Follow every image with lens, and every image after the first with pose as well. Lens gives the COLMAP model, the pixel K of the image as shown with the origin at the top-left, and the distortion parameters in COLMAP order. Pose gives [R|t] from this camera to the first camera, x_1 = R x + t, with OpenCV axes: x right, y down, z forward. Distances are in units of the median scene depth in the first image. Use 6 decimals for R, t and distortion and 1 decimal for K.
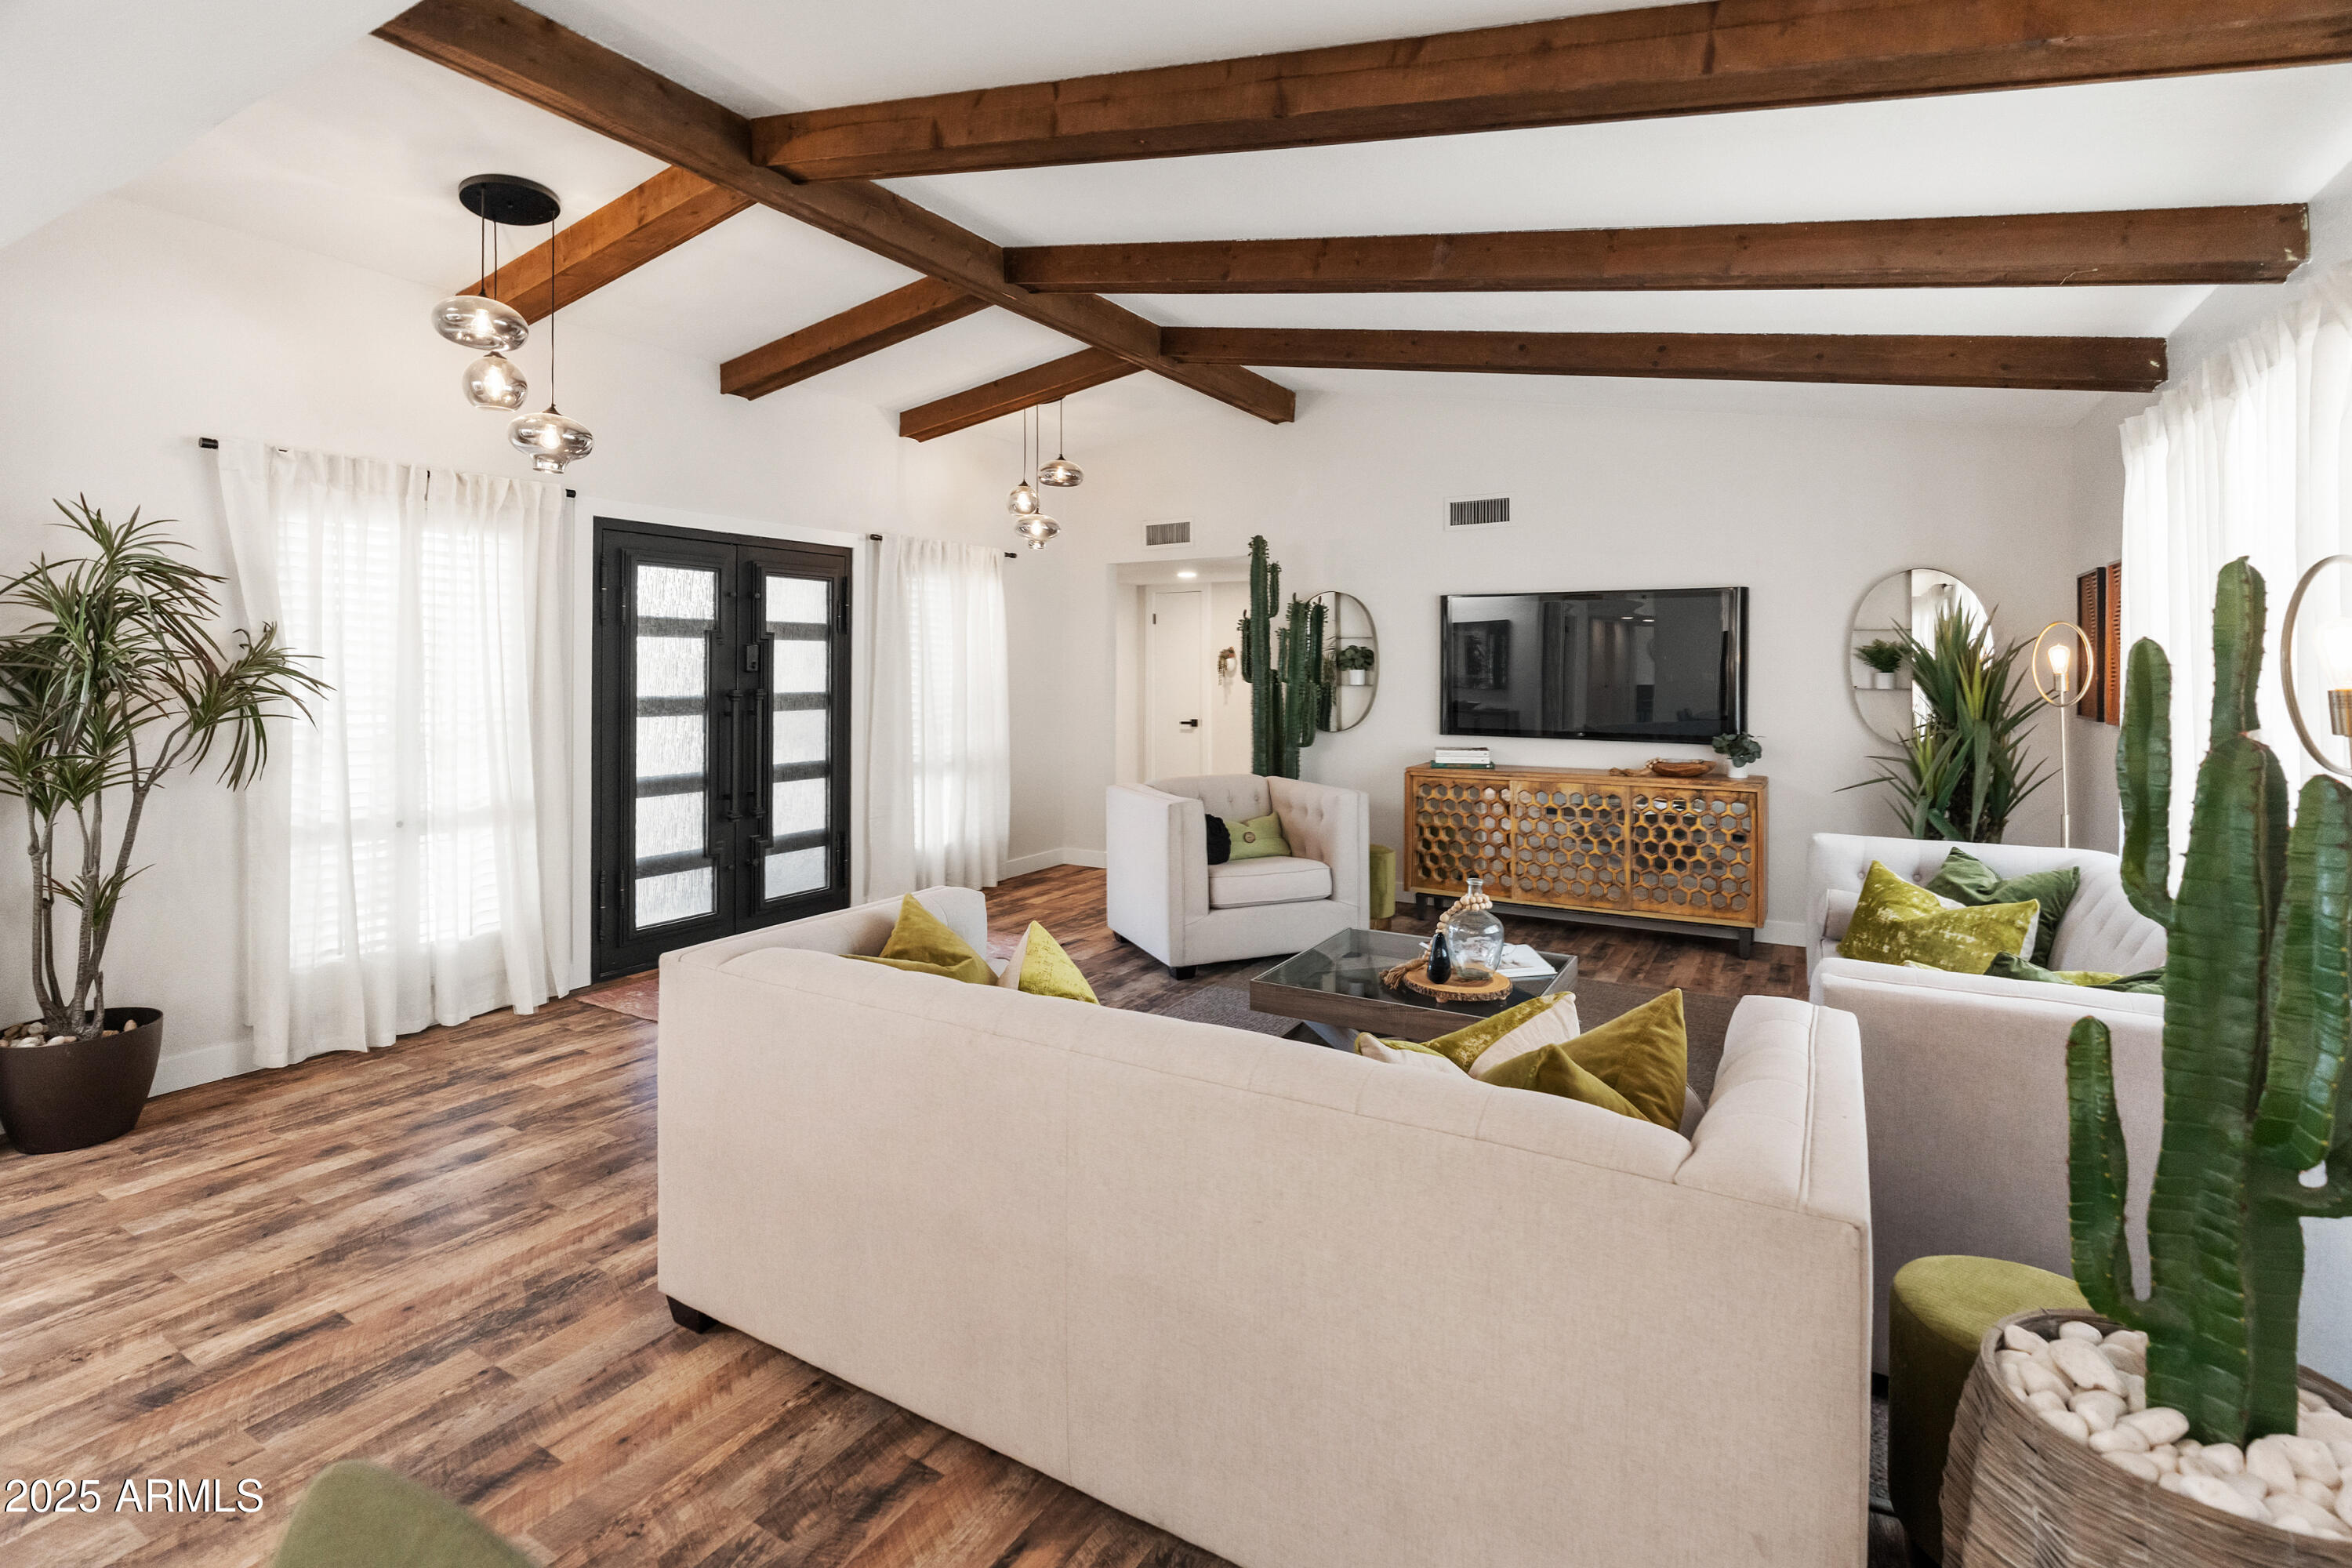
lens RADIAL K [[1098.2, 0, 1172.6], [0, 1098.2, 668.8], [0, 0, 1]] dist [-0.005961, 0.003146]
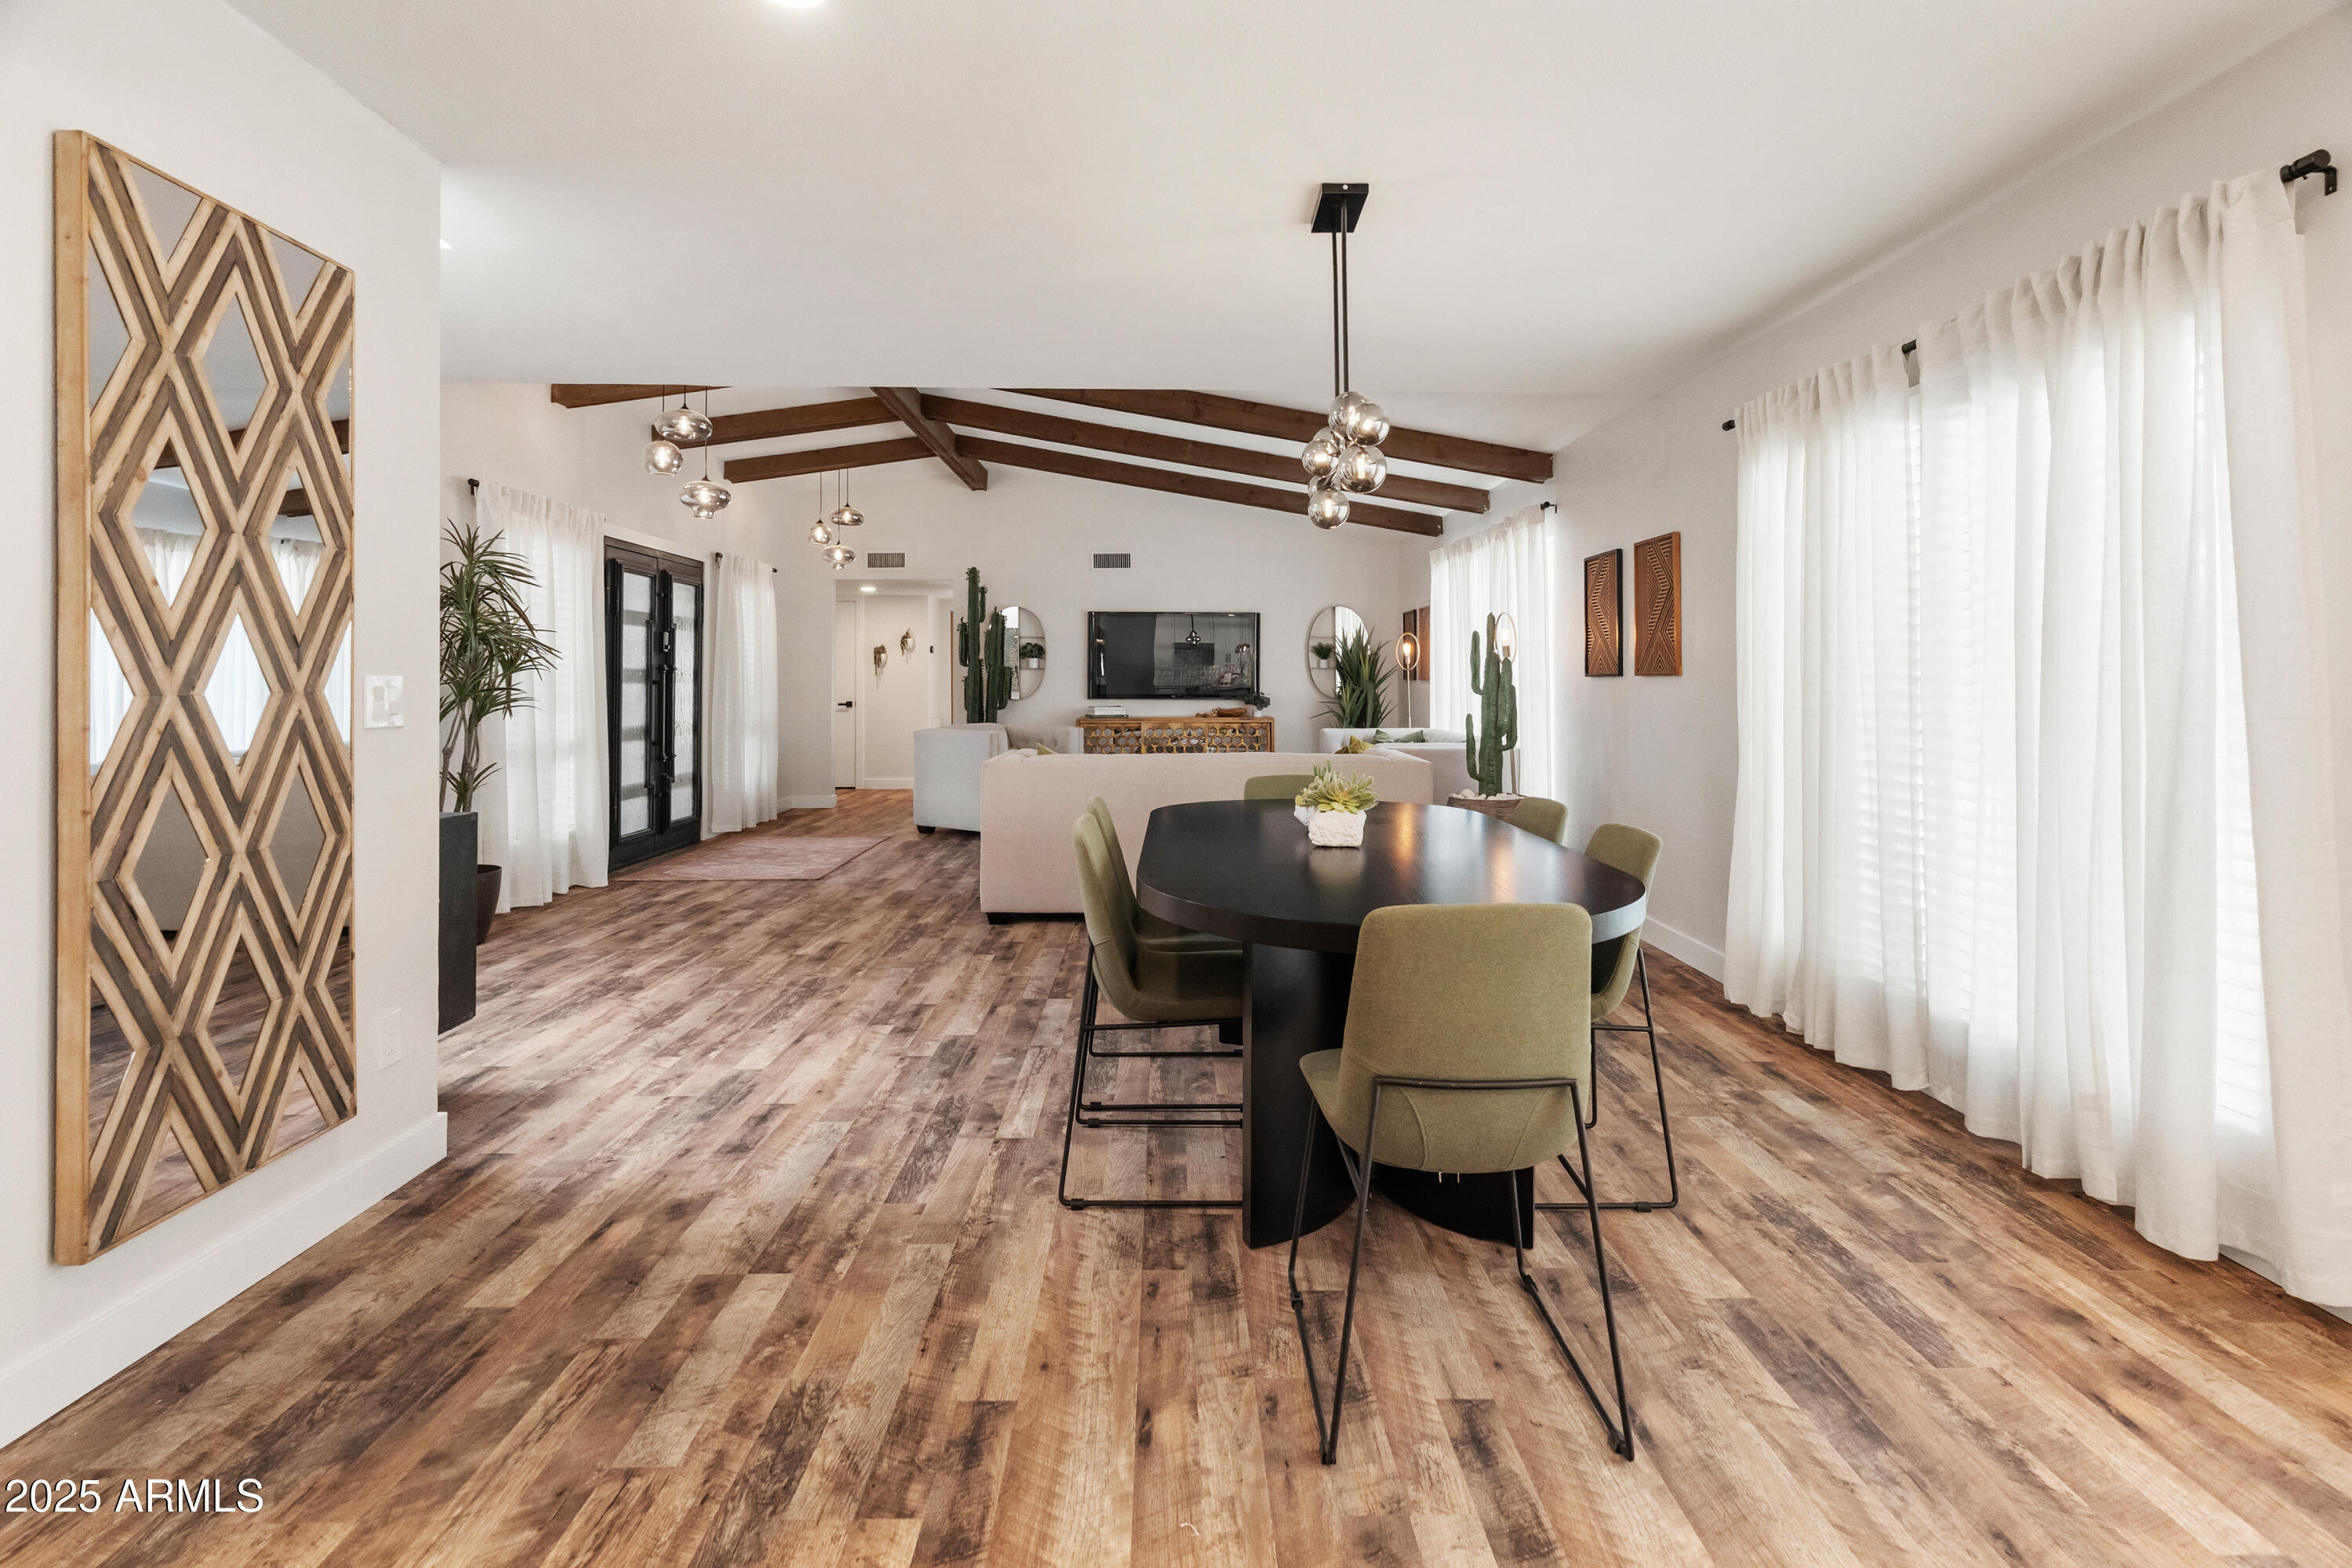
lens RADIAL K [[1098.2, 0, 1182.2], [0, 1098.2, 689.7], [0, 0, 1]] dist [-0.005961, 0.003146]
pose [[0.846337, -0.005625, 0.532618, -0.561310], [0.002101, 0.999972, 0.007222, 0.039759], [-0.532643, -0.004993, 0.846325, -0.480462]]
